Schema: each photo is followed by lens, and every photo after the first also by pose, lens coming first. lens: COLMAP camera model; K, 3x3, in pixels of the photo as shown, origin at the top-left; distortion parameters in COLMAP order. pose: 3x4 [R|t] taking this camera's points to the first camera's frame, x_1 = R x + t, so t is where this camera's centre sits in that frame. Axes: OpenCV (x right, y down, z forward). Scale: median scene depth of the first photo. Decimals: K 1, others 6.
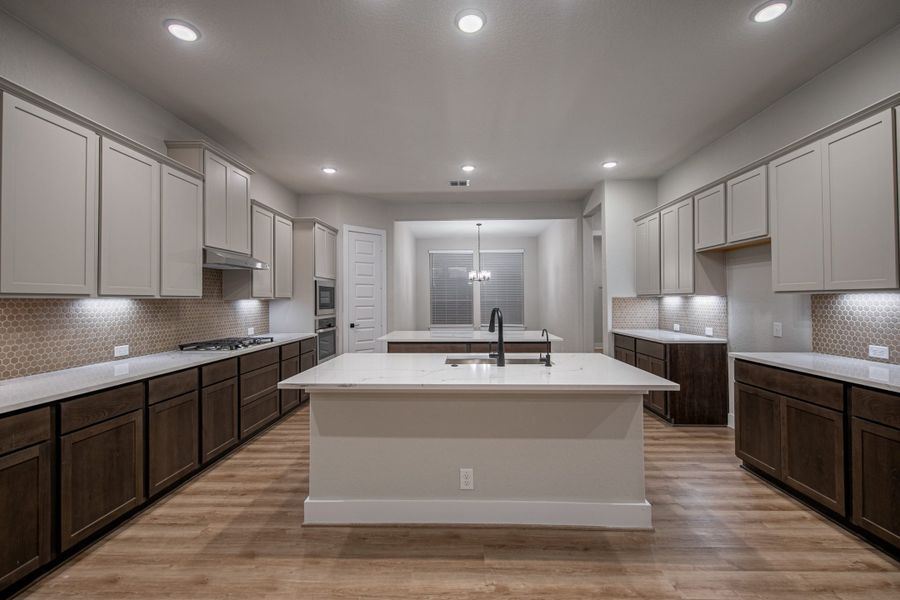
lens RADIAL K [[383.0, 0, 450.5], [0, 383.0, 296.0], [0, 0, 1]] dist [0.013885, -0.005186]
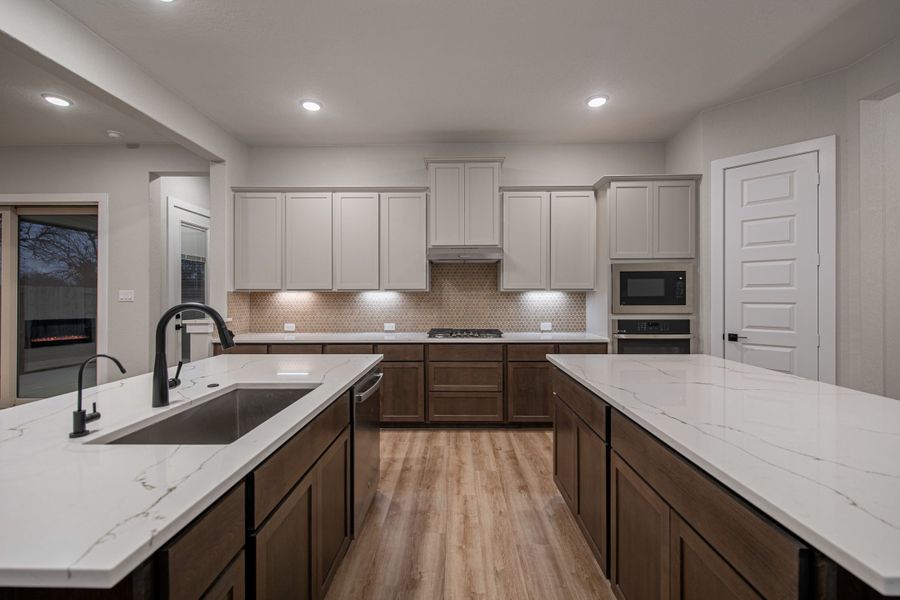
lens RADIAL K [[378.1, 0, 450.8], [0, 378.1, 295.2], [0, 0, 1]] dist [0.008940, -0.000784]
pose [[0.017982, 0.004405, -0.999829, 0.540201], [0.013260, 0.999901, 0.004644, 0.015576], [0.999750, -0.013341, 0.017922, 1.089010]]
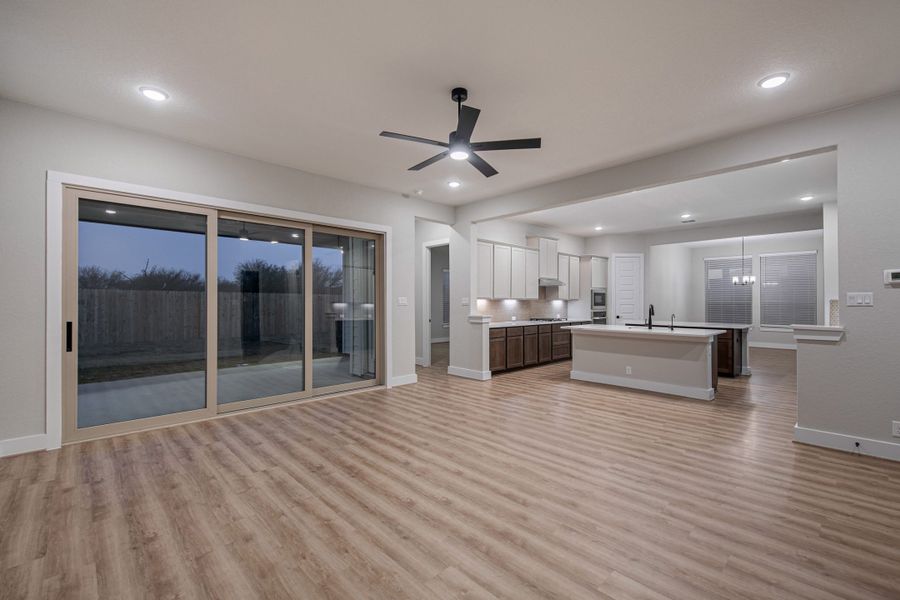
lens RADIAL K [[390.6, 0, 452.5], [0, 390.6, 298.5], [0, 0, 1]] dist [0.004618, -0.000556]
pose [[0.715154, 0.002347, -0.698963, 0.712963], [0.001356, 0.999988, 0.004746, -0.014052], [0.698965, -0.004342, 0.715142, -1.176888]]
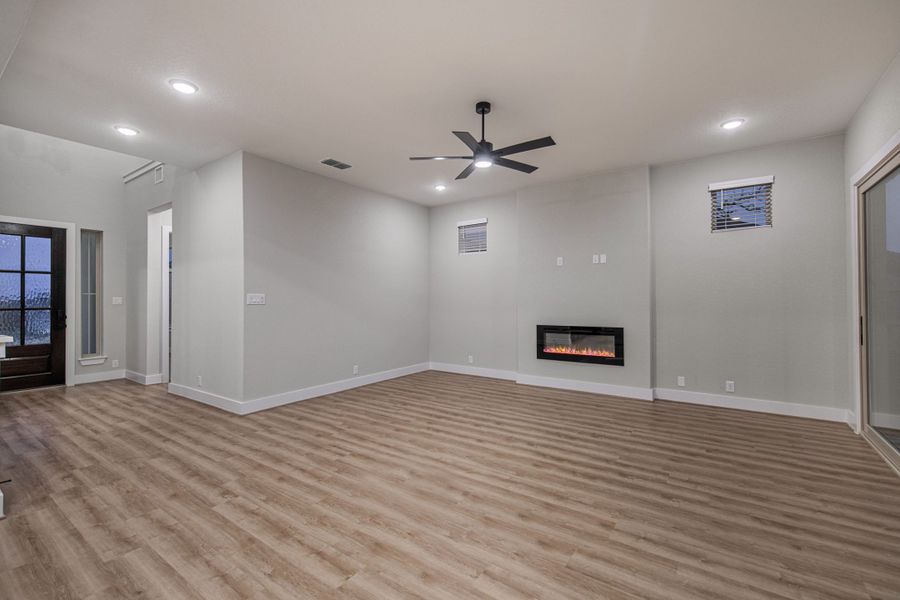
lens RADIAL K [[390.6, 0, 452.5], [0, 390.6, 298.5], [0, 0, 1]] dist [0.004618, -0.000556]
pose [[-0.836038, 0.017298, 0.548399, -0.461608], [0.006886, 0.999755, -0.021038, 0.019972], [-0.548629, -0.013812, -0.835952, 0.456862]]
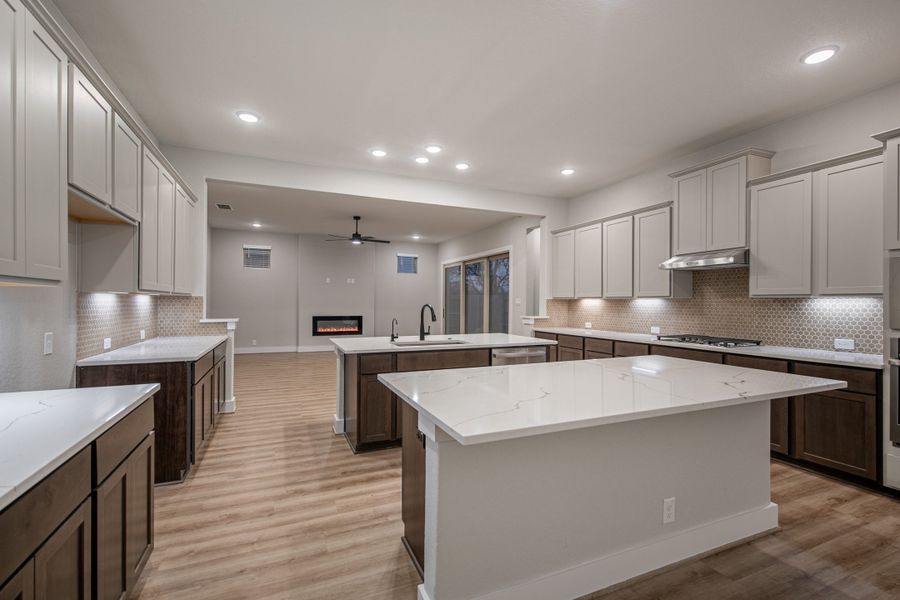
lens RADIAL K [[379.1, 0, 484.6], [0, 379.1, 302.4], [0, 0, 1]] dist [0.014353, -0.000148]
pose [[-0.862502, 0.003919, -0.506038, 0.546363], [0.007897, 0.999952, -0.005715, 0.026297], [0.505992, -0.008926, -0.862492, 1.967352]]
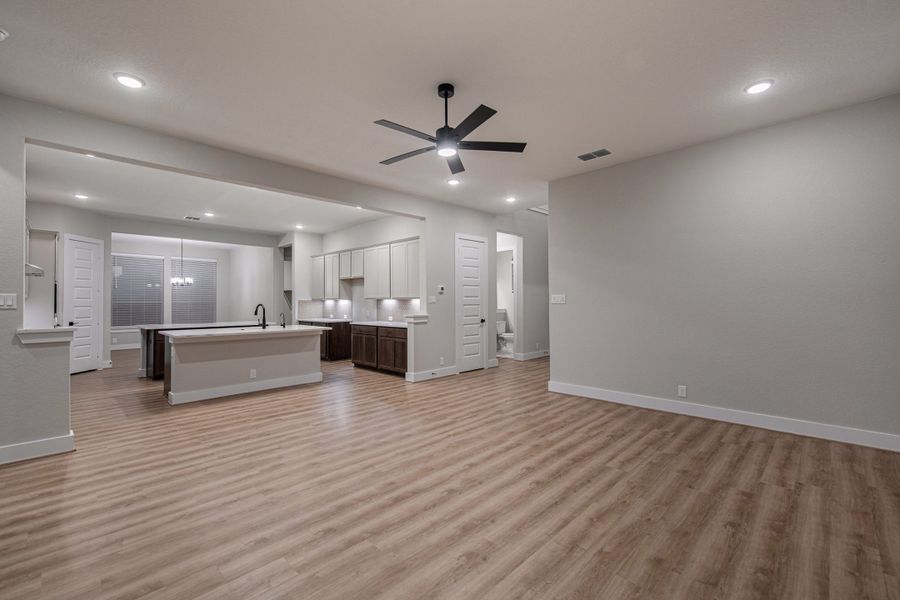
lens RADIAL K [[388.6, 0, 451.2], [0, 388.6, 294.2], [0, 0, 1]] dist [0.014448, -0.005908]
pose [[0.675485, 0.018956, 0.737130, -0.659110], [-0.009652, 0.999811, -0.016866, -0.000807], [-0.737311, 0.004277, 0.675540, -1.120471]]
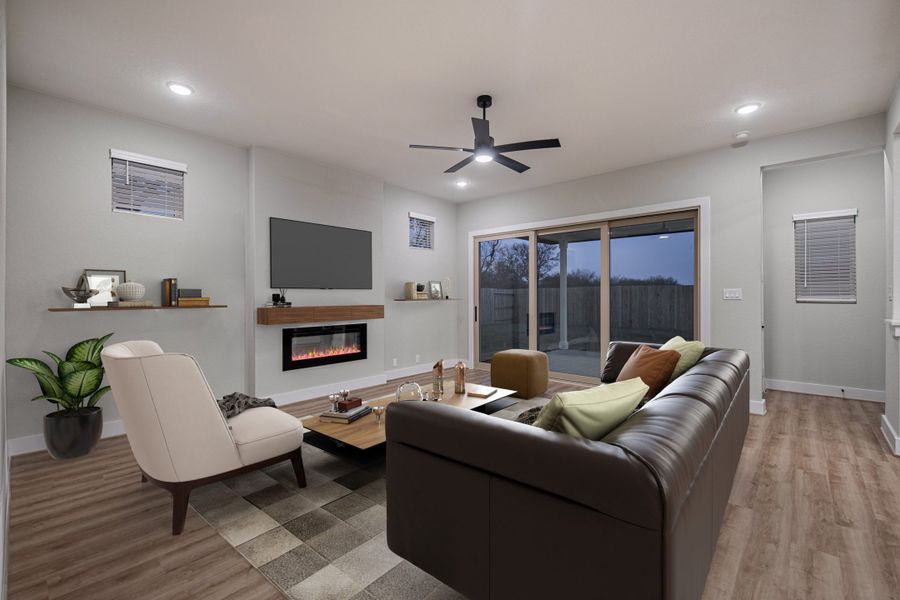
lens RADIAL K [[390.6, 0, 452.5], [0, 390.6, 298.5], [0, 0, 1]] dist [0.004618, -0.000556]
pose [[-0.645979, 0.014156, -0.763224, 0.888840], [0.017466, 0.999840, 0.003762, 0.001476], [0.763155, -0.010900, -0.646123, 0.137858]]
